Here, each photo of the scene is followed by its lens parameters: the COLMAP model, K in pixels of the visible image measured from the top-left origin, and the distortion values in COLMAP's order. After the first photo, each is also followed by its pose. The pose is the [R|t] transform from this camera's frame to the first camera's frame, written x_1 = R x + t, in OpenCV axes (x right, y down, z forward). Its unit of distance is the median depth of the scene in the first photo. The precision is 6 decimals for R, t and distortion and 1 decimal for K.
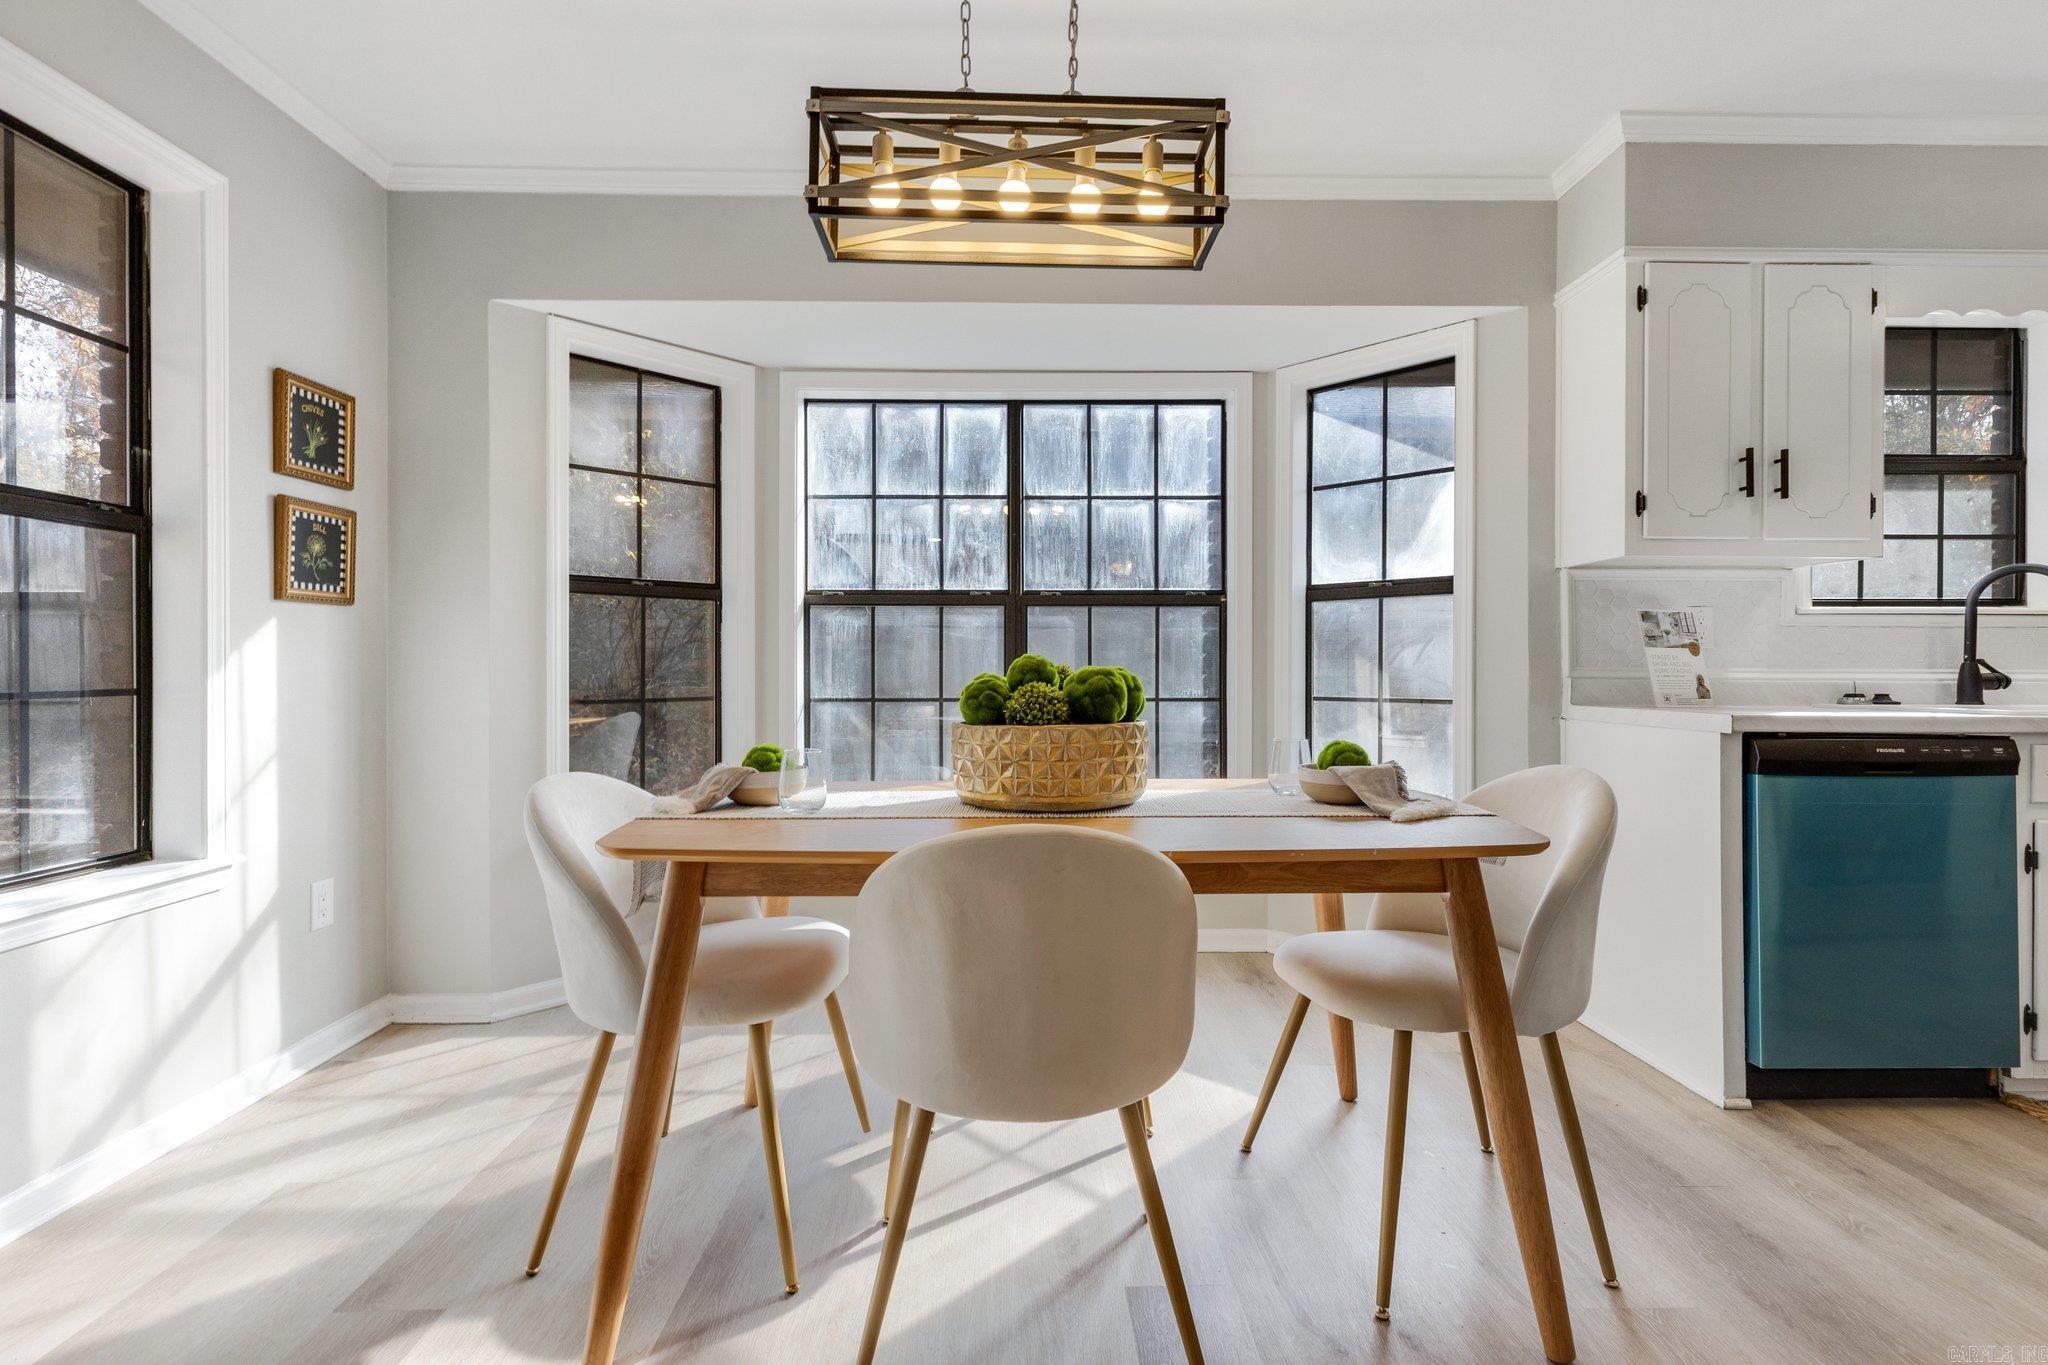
lens RADIAL K [[944.3, 0, 1029.4], [0, 944.3, 671.7], [0, 0, 1]] dist [0.000810, -0.000219]
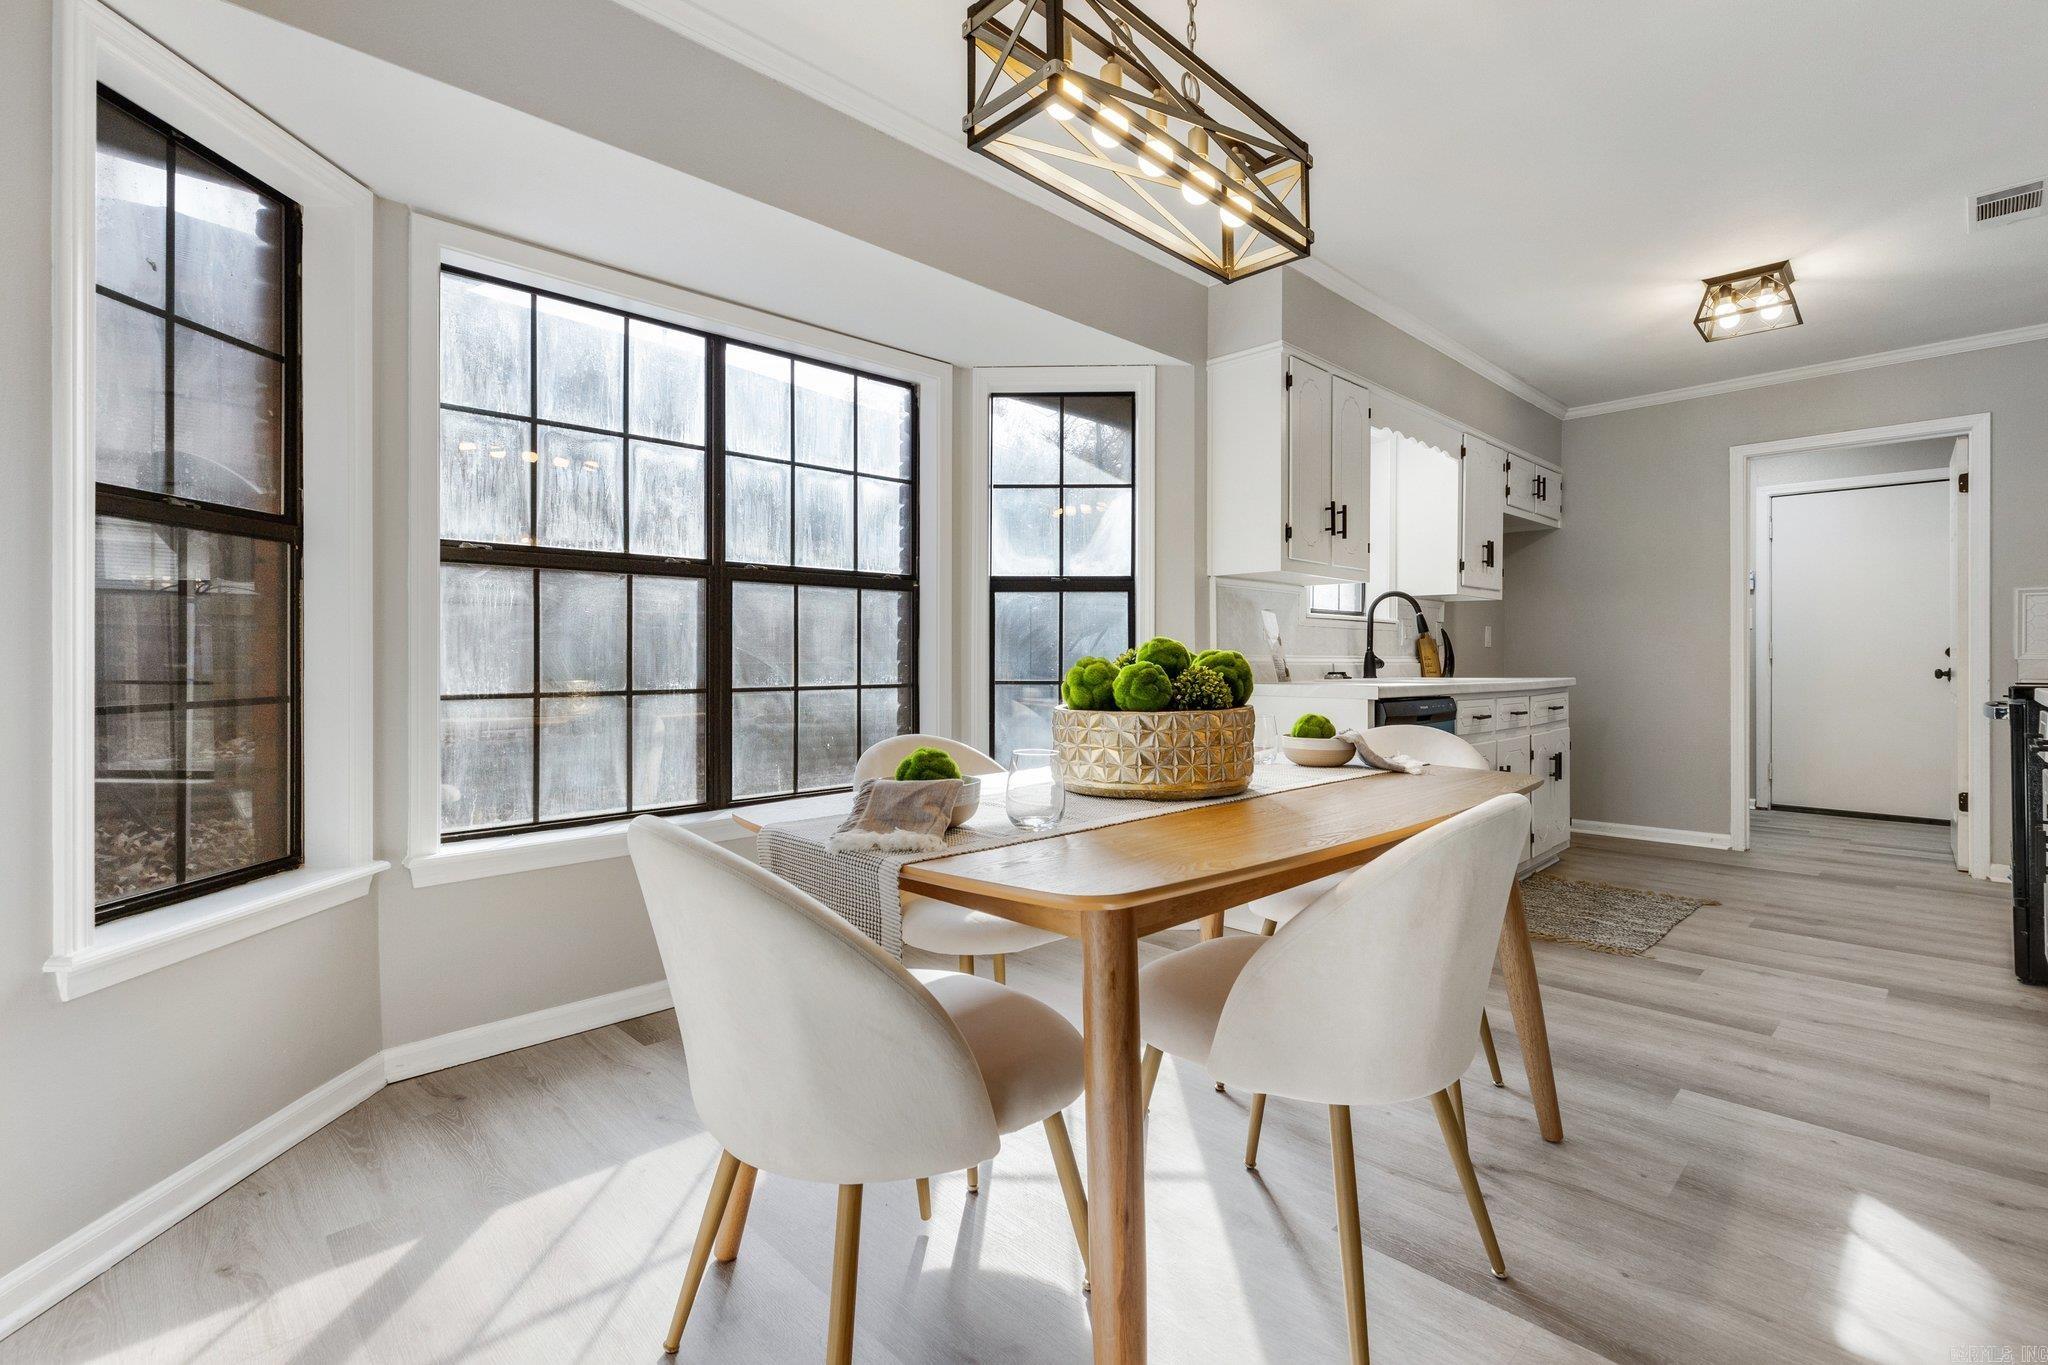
lens RADIAL K [[944.3, 0, 1029.4], [0, 944.3, 671.7], [0, 0, 1]] dist [0.000810, -0.000219]
pose [[0.721538, -0.009073, 0.692316, -0.418371], [0.001618, 0.999934, 0.011418, 0.003921], [-0.692373, -0.007118, 0.721505, 0.206056]]
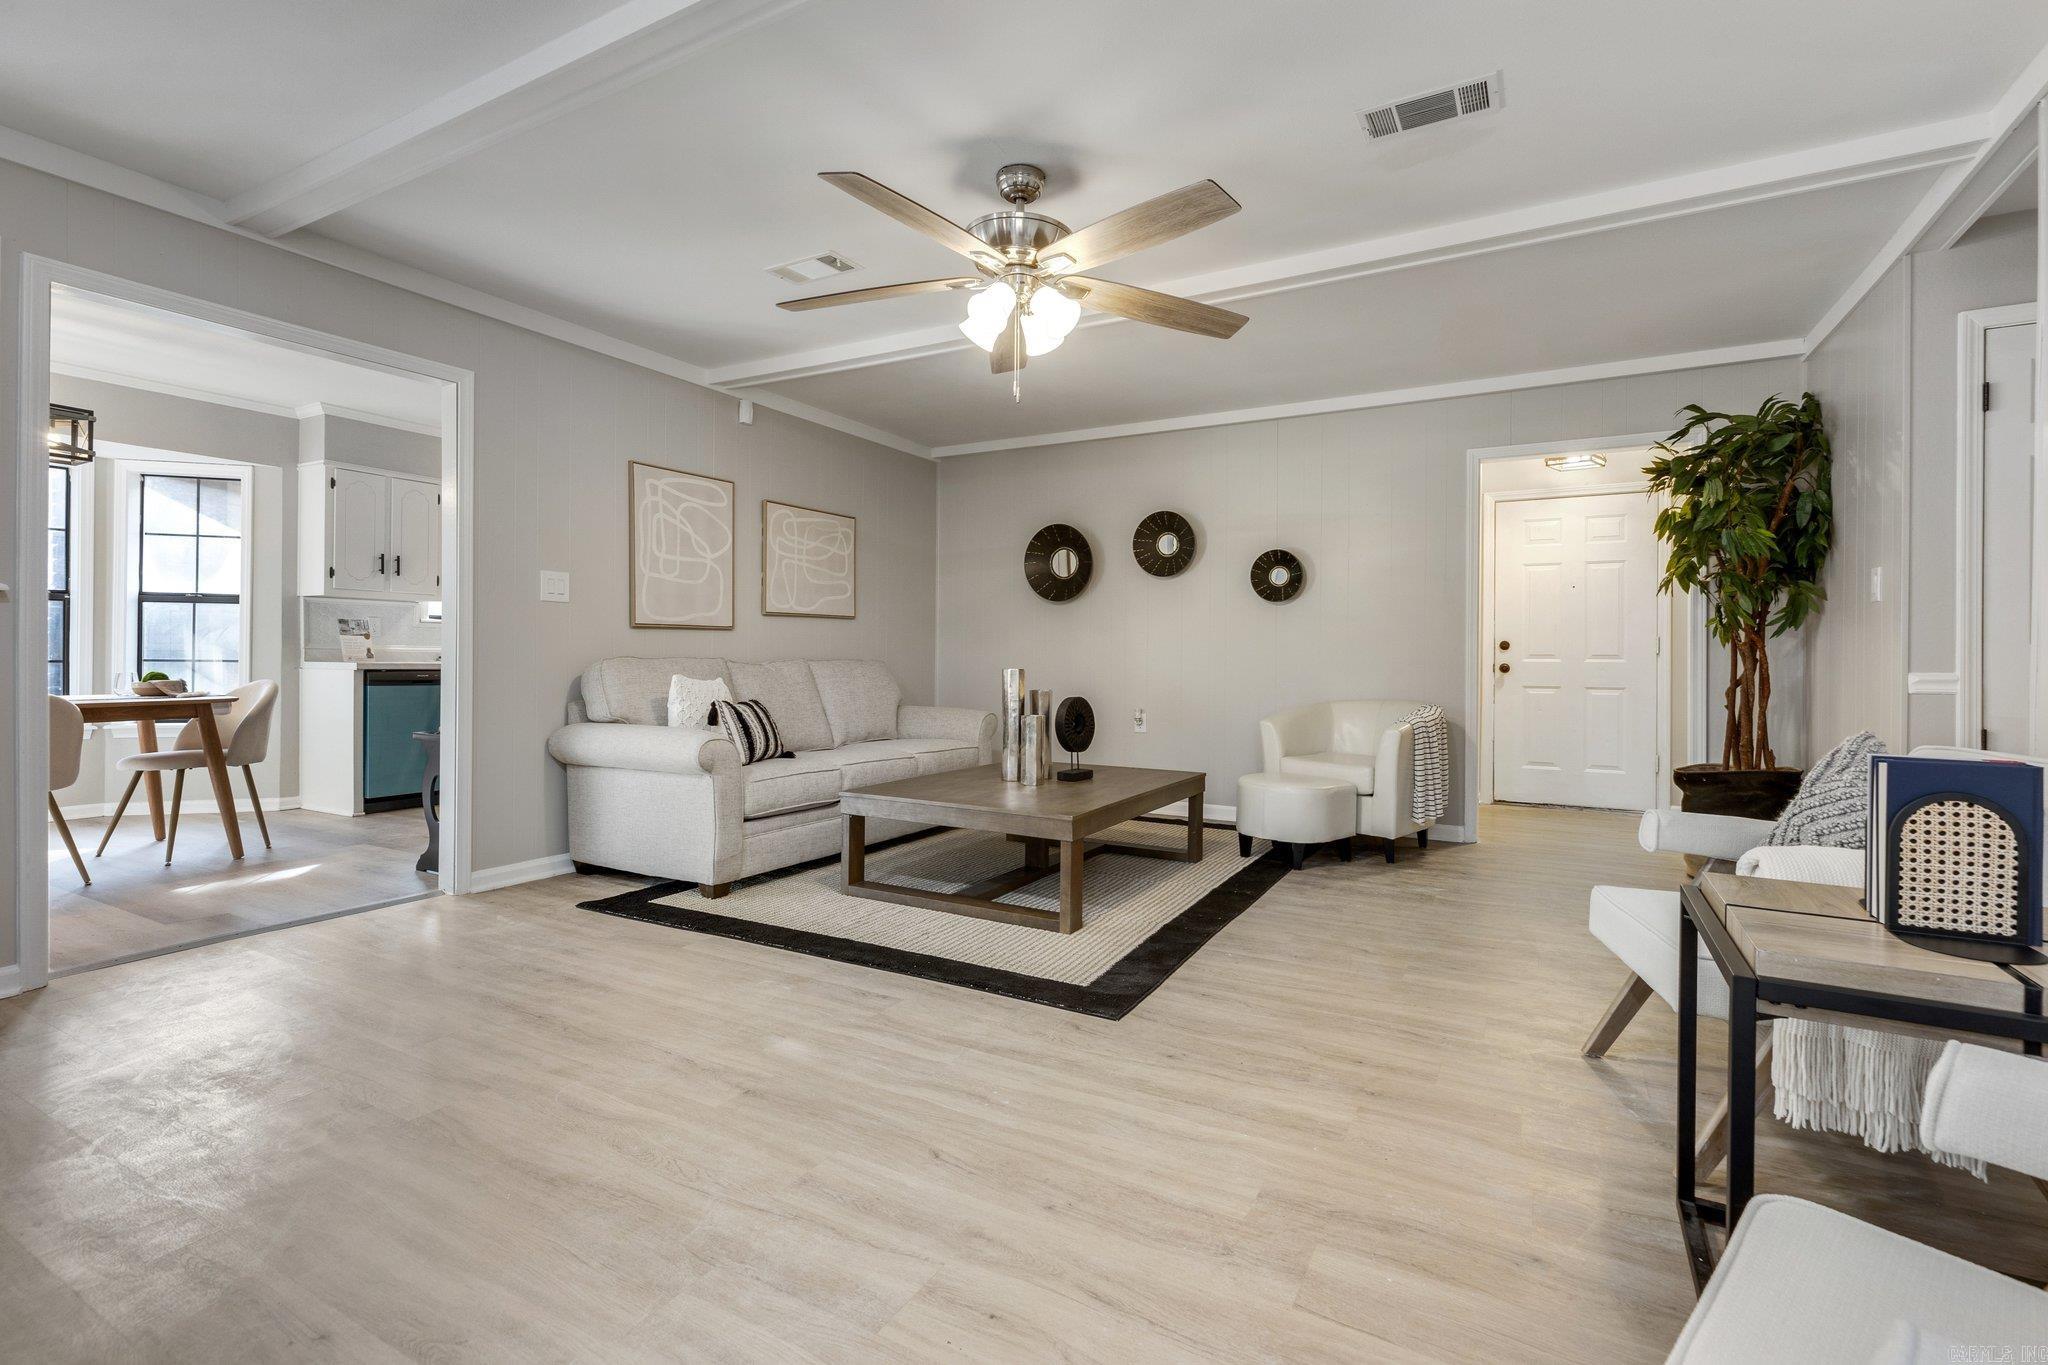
lens RADIAL K [[926.1, 0, 1025.0], [0, 926.1, 656.4], [0, 0, 1]] dist [0.002042, 0.000347]
pose [[0.501491, 0.002710, 0.865159, -0.335002], [-0.007562, 0.999971, 0.001250, 0.007248], [-0.865130, -0.007169, 0.501496, -1.164297]]
